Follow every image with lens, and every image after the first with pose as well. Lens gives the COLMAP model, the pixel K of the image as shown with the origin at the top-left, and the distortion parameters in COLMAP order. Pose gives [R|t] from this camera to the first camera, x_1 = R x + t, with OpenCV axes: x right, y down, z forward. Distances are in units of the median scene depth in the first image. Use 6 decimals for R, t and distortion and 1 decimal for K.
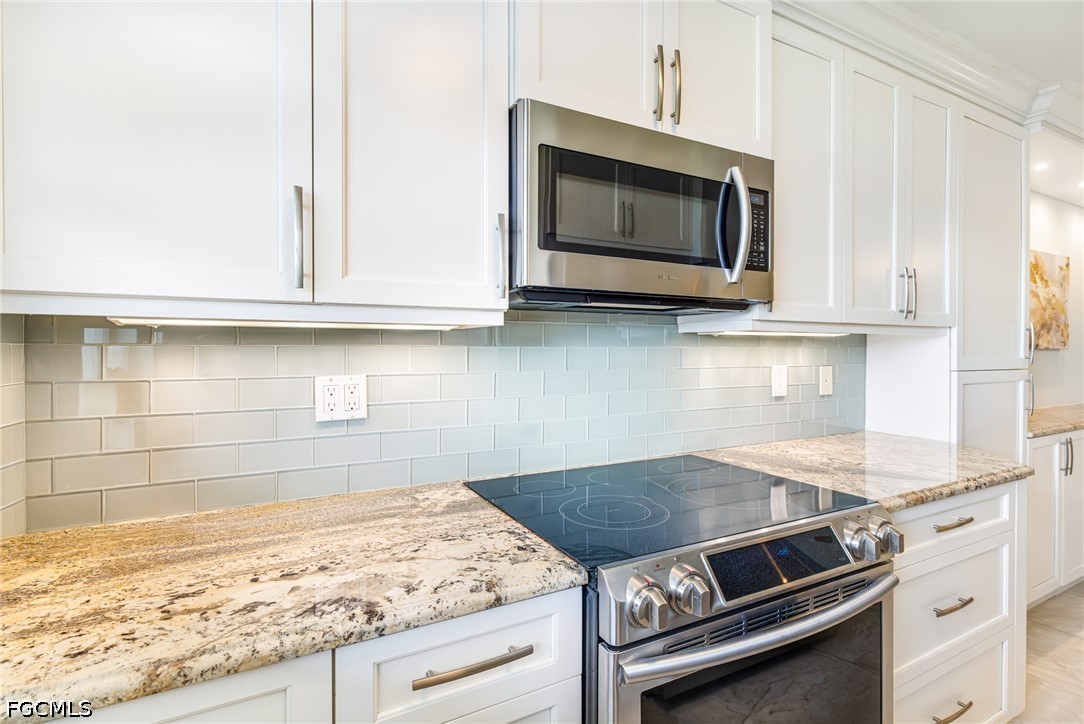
lens RADIAL K [[473.0, 0, 549.2], [0, 473.0, 356.5], [0, 0, 1]] dist [0.003841, 0.002078]
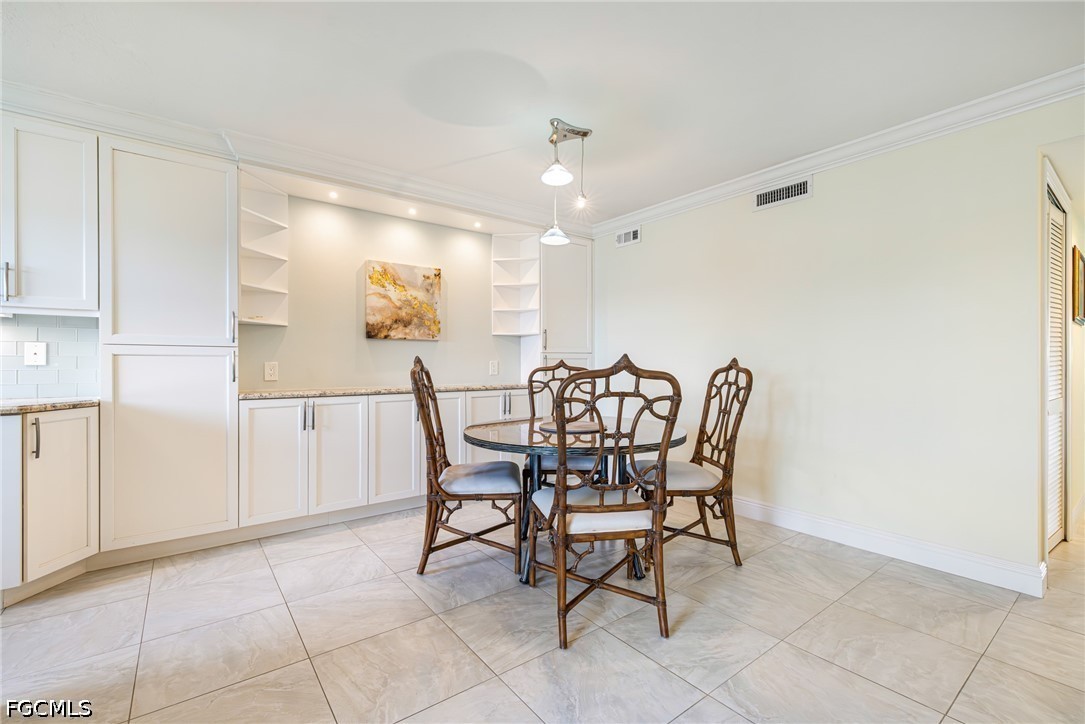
lens RADIAL K [[473.5, 0, 540.0], [0, 473.5, 361.2], [0, 0, 1]] dist [0.003841, 0.002078]
pose [[0.982711, 0.005983, 0.185049, 1.193780], [-0.003475, 0.999898, -0.013874, 0.060679], [-0.185113, 0.012991, 0.982631, -0.322365]]
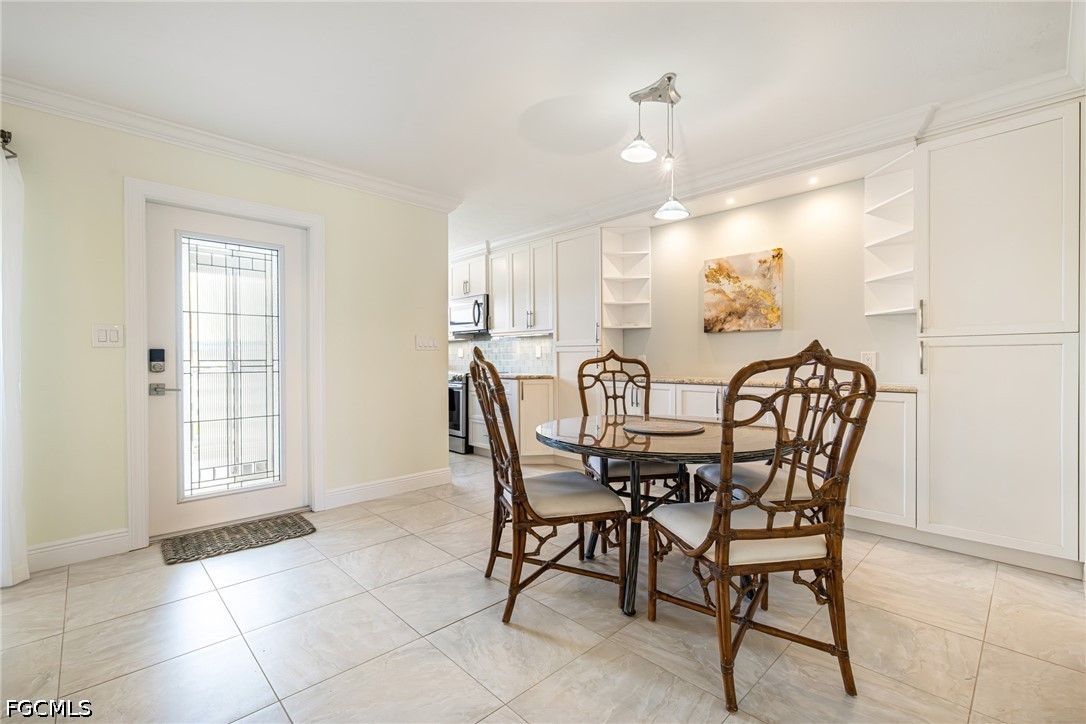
lens RADIAL K [[473.9, 0, 546.1], [0, 473.9, 363.4], [0, 0, 1]] dist [0.003841, 0.002078]
pose [[0.302845, 0.014213, -0.952934, 2.130098], [-0.006533, 0.999896, 0.012837, 0.057469], [0.953018, 0.002338, 0.302906, 0.140883]]
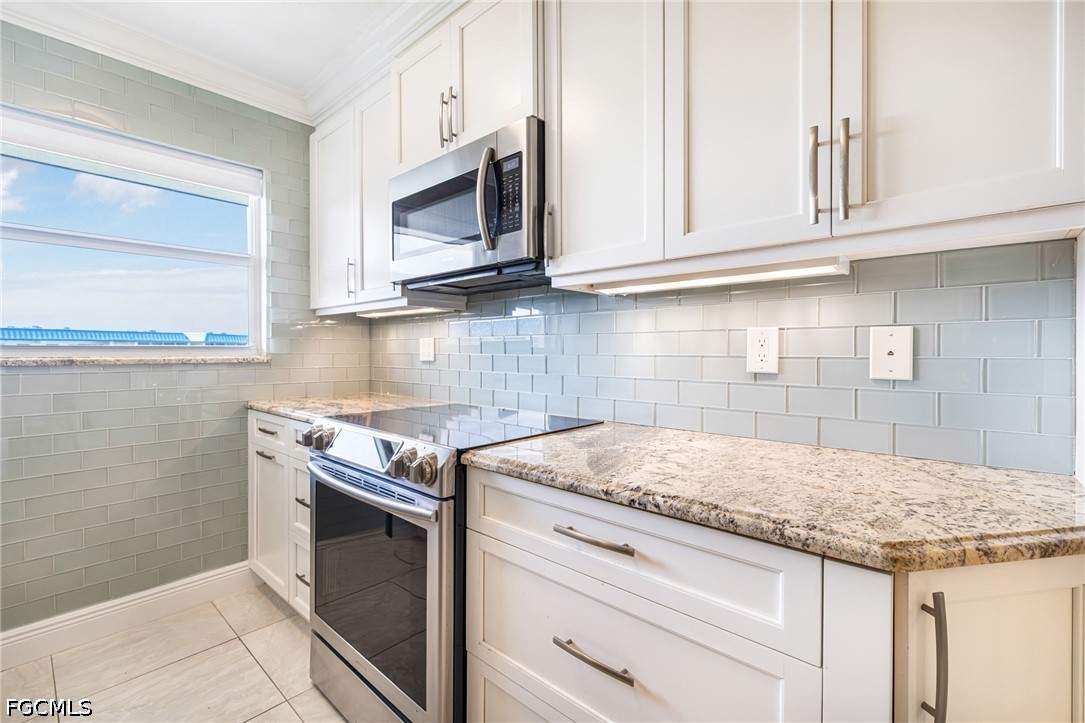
lens RADIAL K [[473.5, 0, 541.2], [0, 473.5, 355.2], [0, 0, 1]] dist [0.003841, 0.002078]
pose [[0.372426, 0.013573, -0.927963, 0.686301], [-0.009232, 0.999898, 0.010920, 0.037862], [0.928016, 0.004501, 0.372514, 0.318102]]
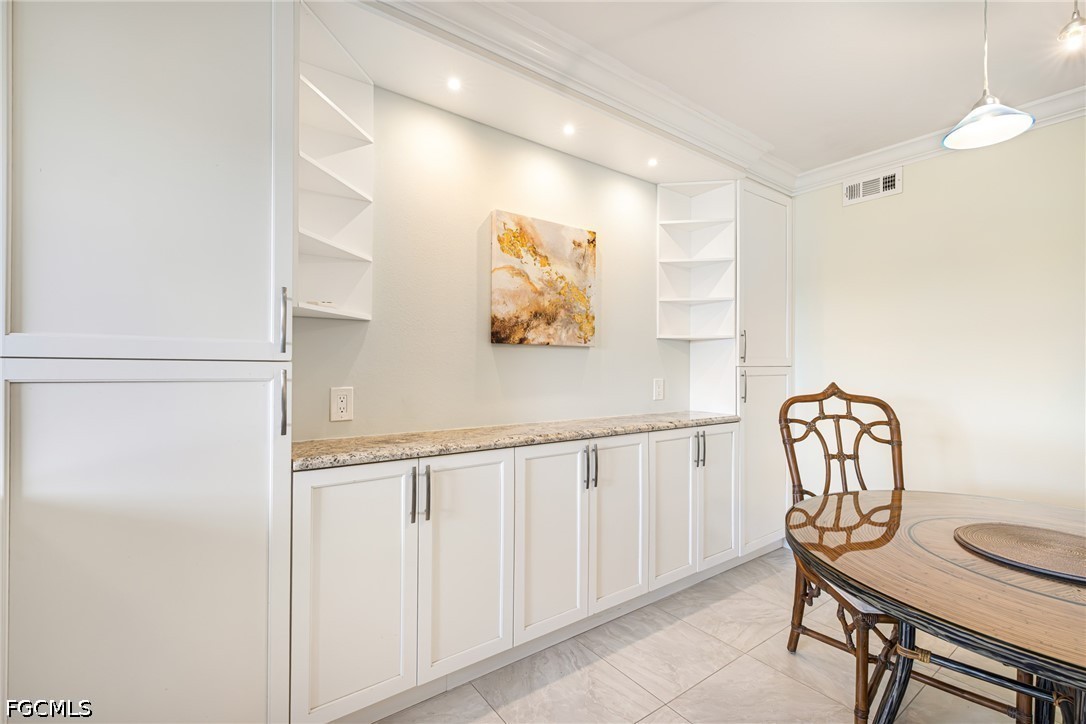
lens RADIAL K [[473.9, 0, 540.9], [0, 473.9, 362.5], [0, 0, 1]] dist [0.003841, 0.002078]
pose [[0.985584, 0.012891, 0.168697, 0.926292], [-0.010312, 0.999816, -0.016154, 0.025770], [-0.168874, 0.014181, 0.985536, 0.248859]]
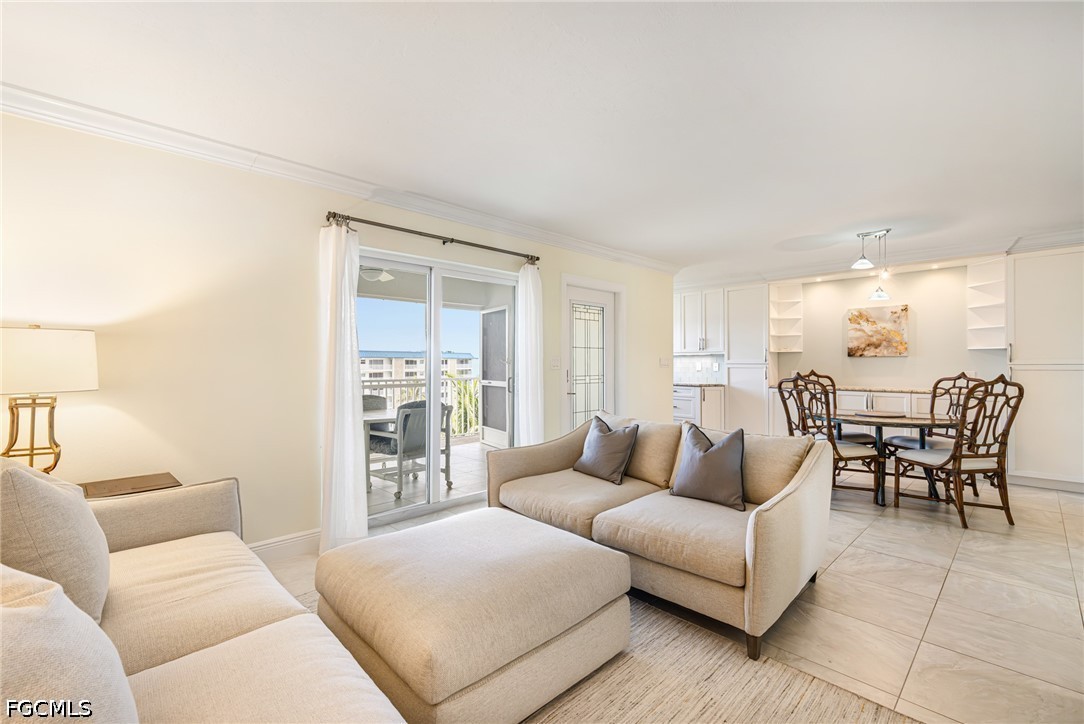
lens RADIAL K [[473.0, 0, 549.9], [0, 473.0, 362.8], [0, 0, 1]] dist [0.003841, 0.002078]
pose [[0.310608, 0.004785, -0.950526, 2.523835], [-0.009067, 0.999957, 0.002071, 0.018499], [0.950495, 0.007976, 0.310638, -0.878714]]
